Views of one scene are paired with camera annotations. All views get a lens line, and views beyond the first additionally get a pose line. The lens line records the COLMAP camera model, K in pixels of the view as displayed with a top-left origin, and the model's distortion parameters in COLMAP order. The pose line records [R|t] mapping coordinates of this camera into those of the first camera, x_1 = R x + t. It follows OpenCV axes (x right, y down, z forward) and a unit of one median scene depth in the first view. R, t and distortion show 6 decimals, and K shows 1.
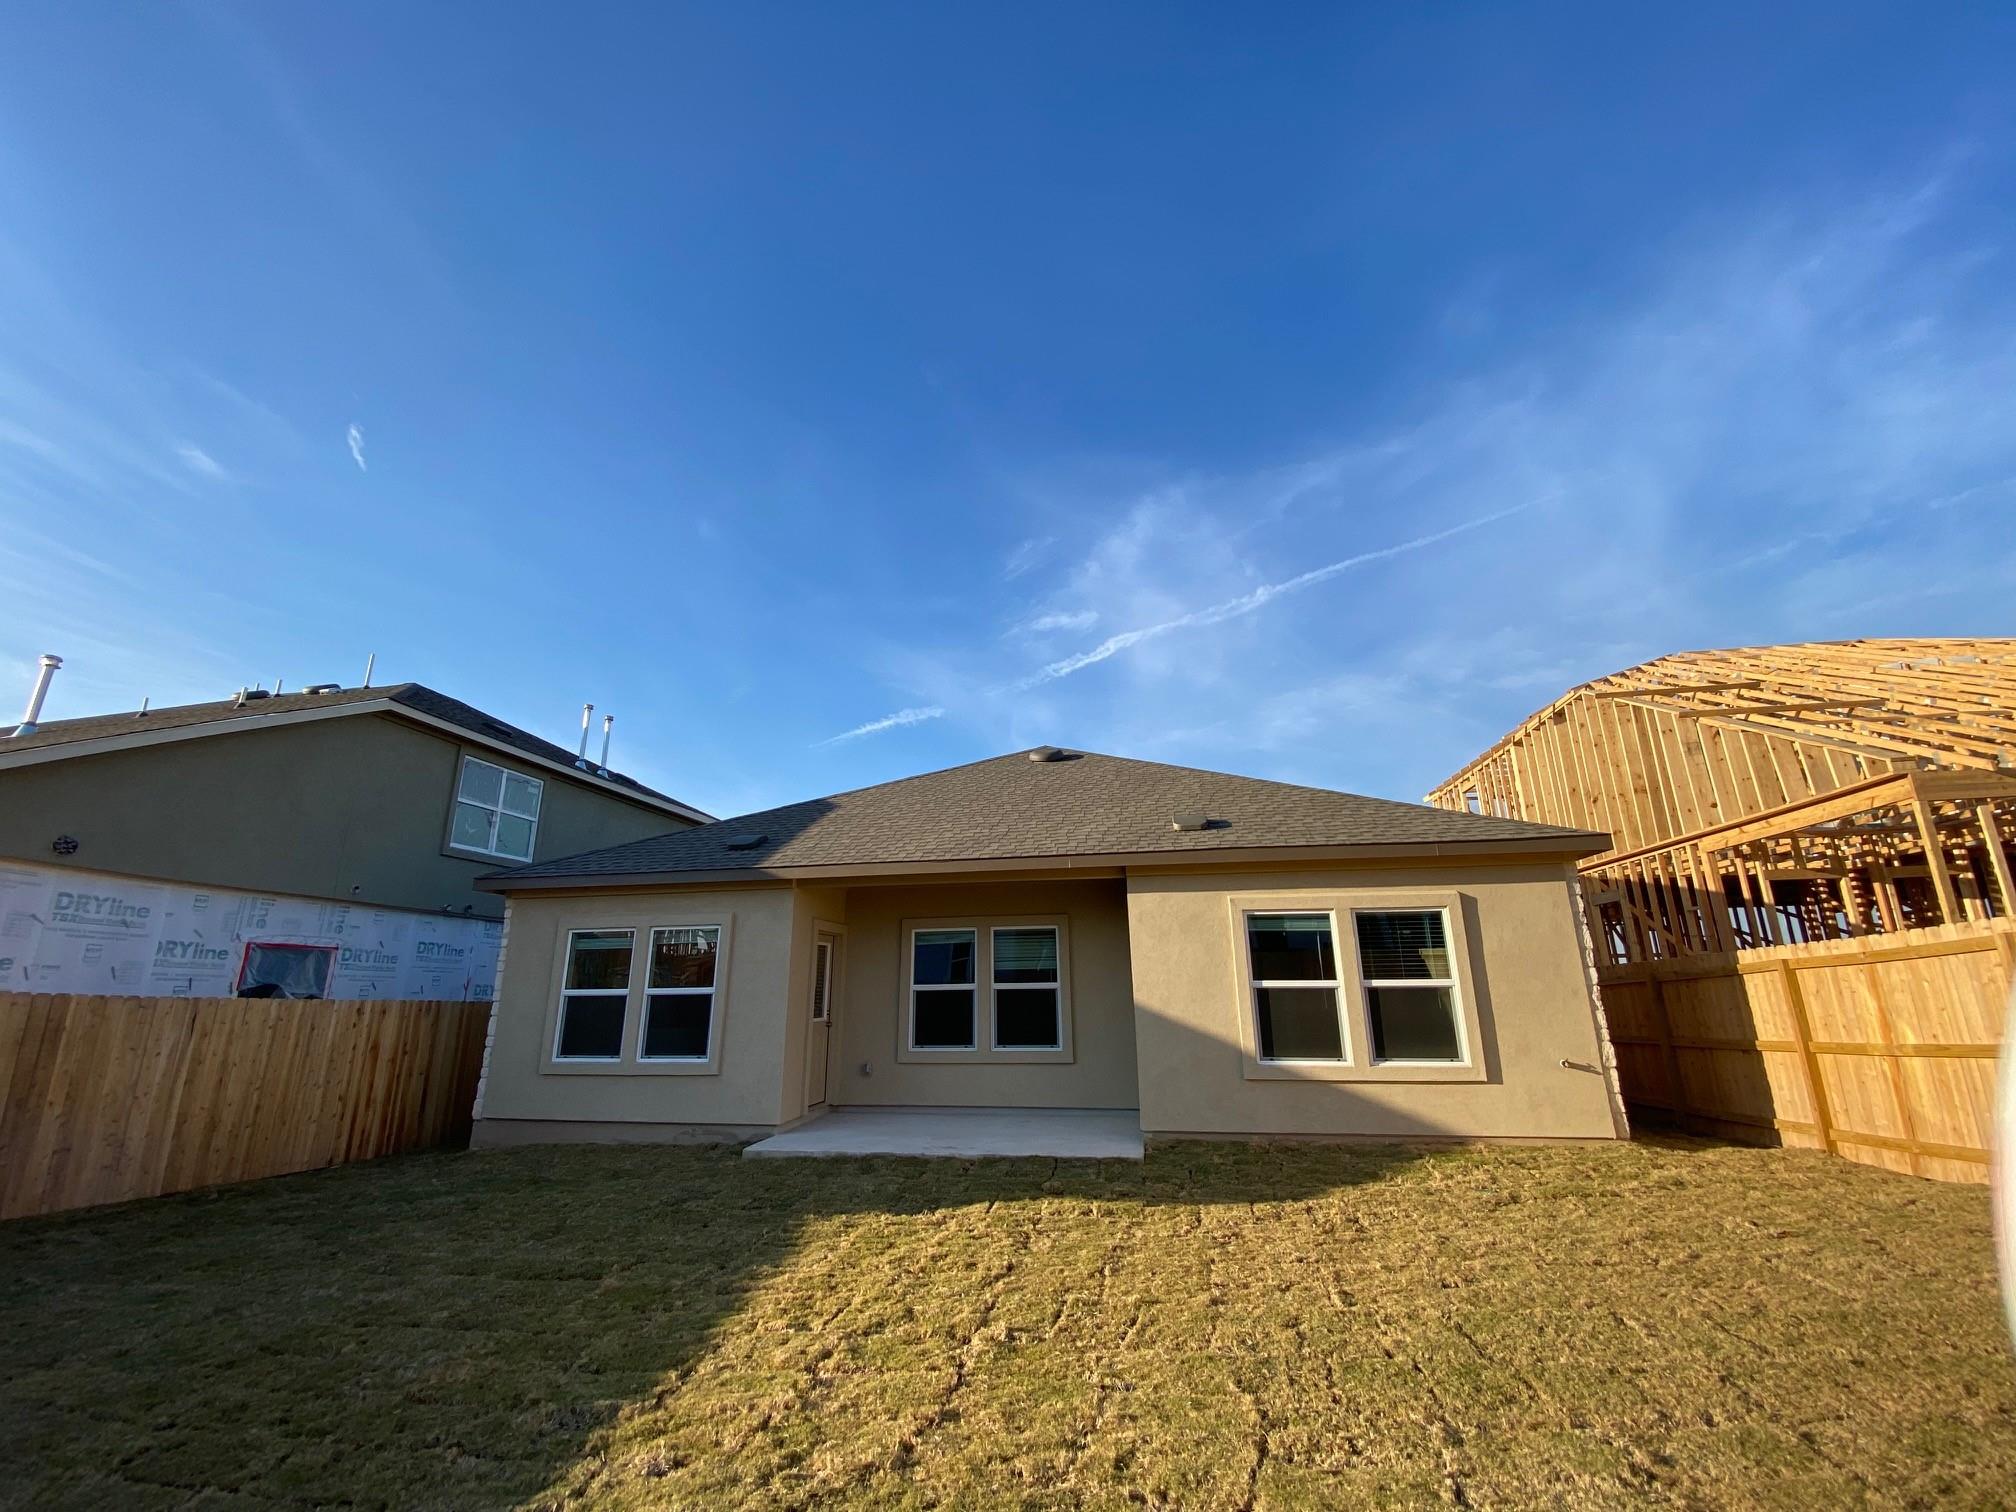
lens RADIAL K [[818.5, 0, 1008.0], [0, 818.5, 756.0], [0, 0, 1]] dist [-0.000076, -0.011225]
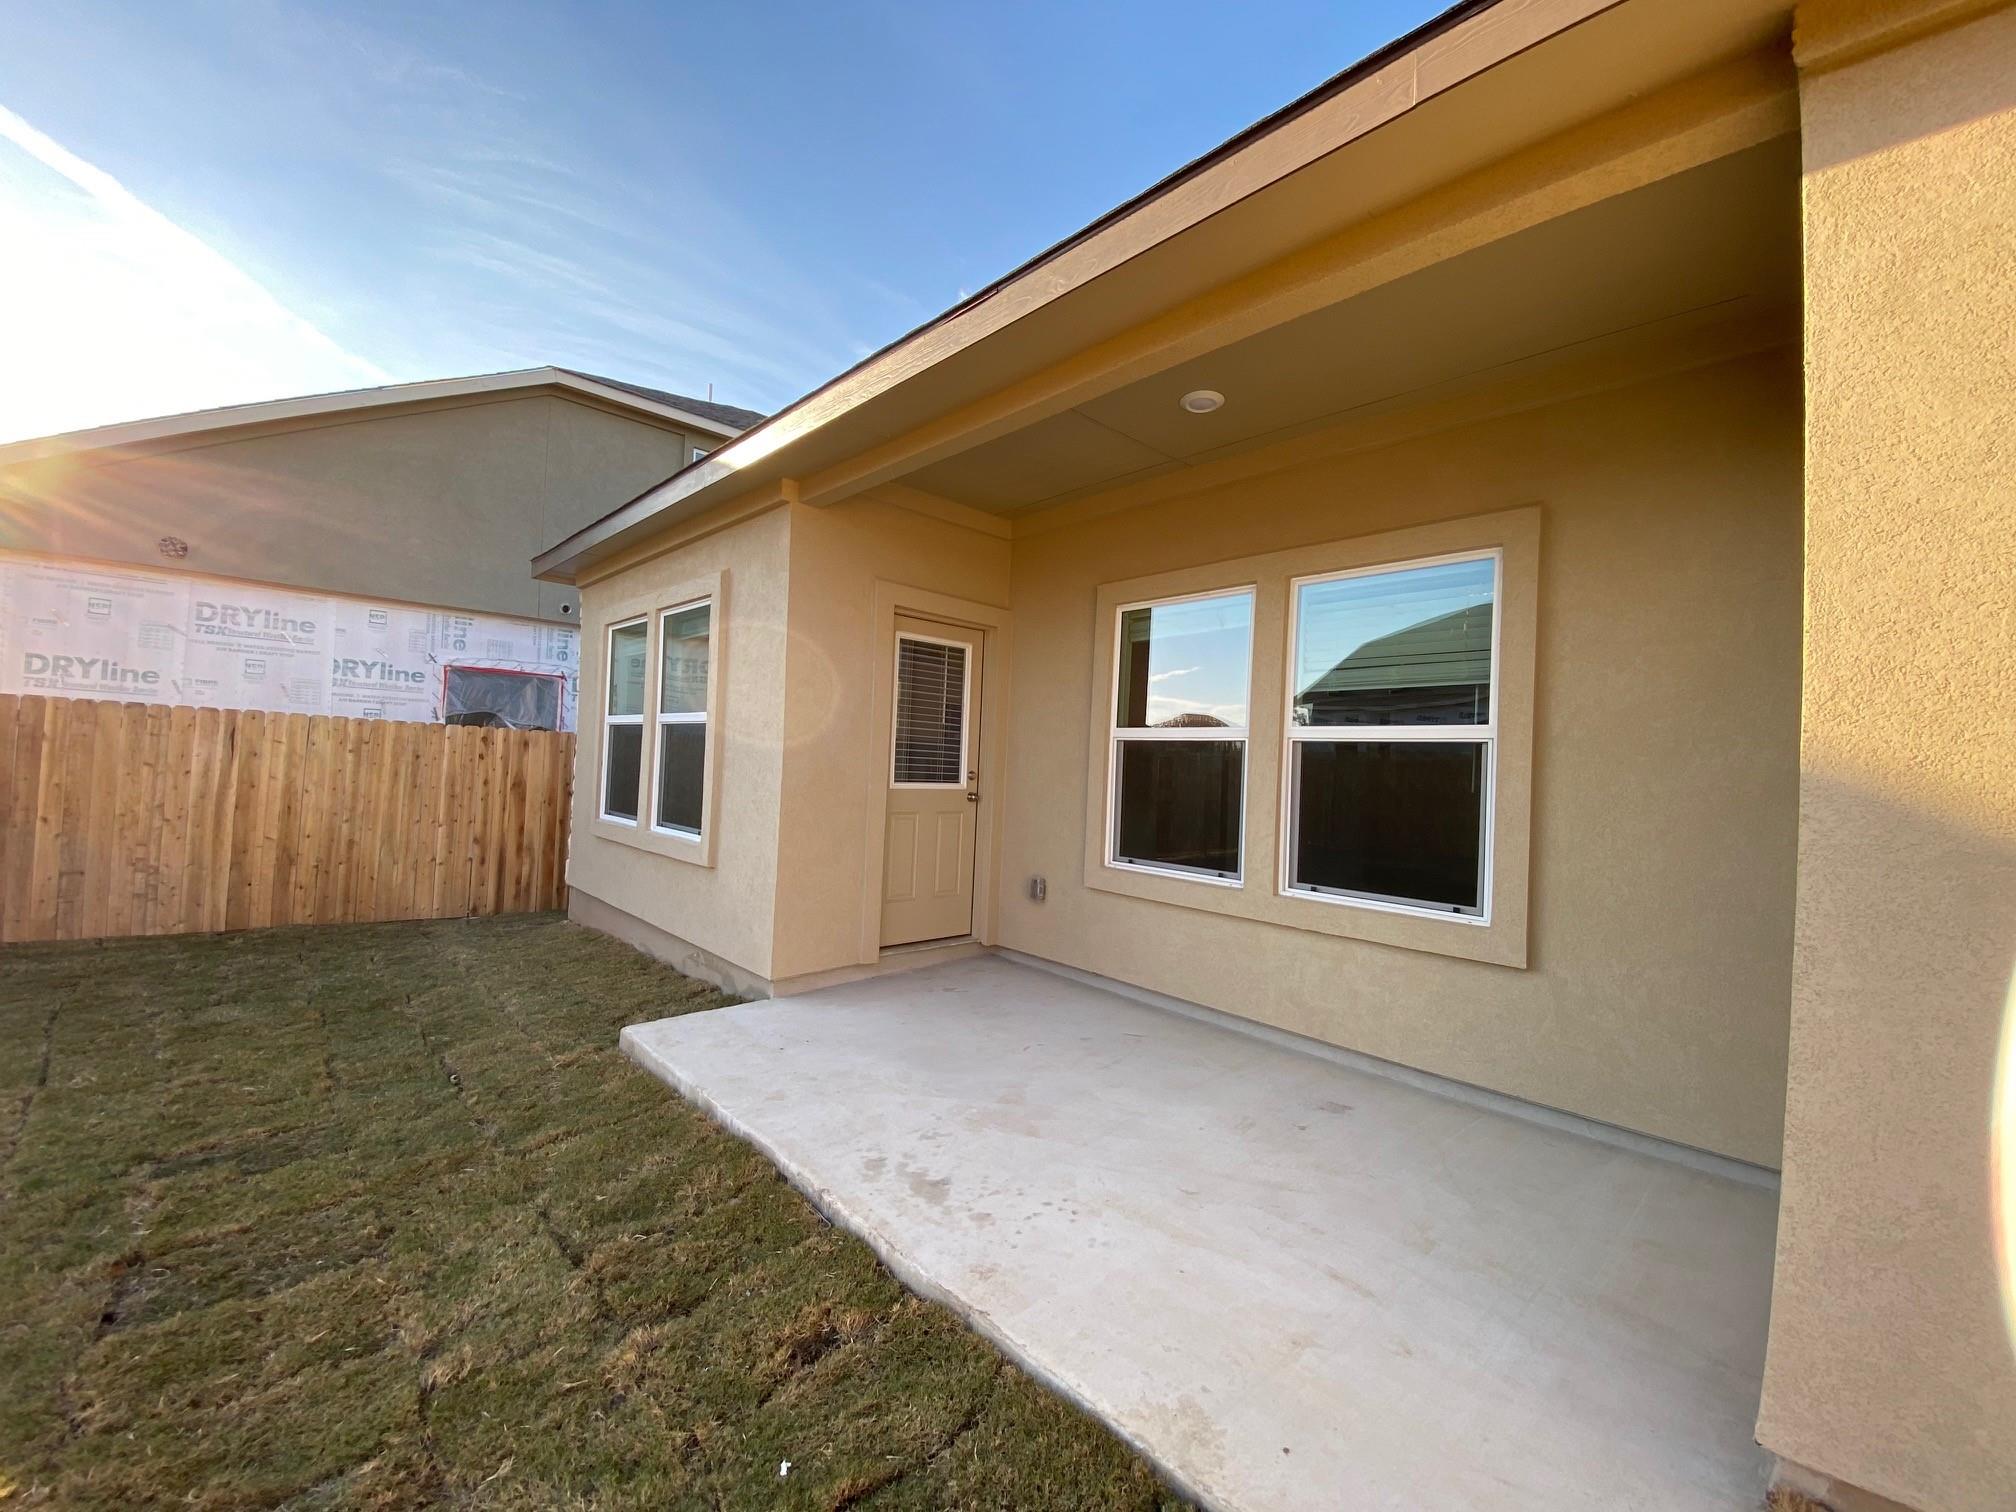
lens RADIAL K [[818.5, 0, 1008.0], [0, 818.5, 756.0], [0, 0, 1]] dist [-0.000076, -0.011225]
pose [[0.801949, 0.042145, -0.595904, 0.116461], [0.113620, 0.968540, 0.221406, 0.222166], [0.586488, -0.245263, 0.771931, 0.719972]]
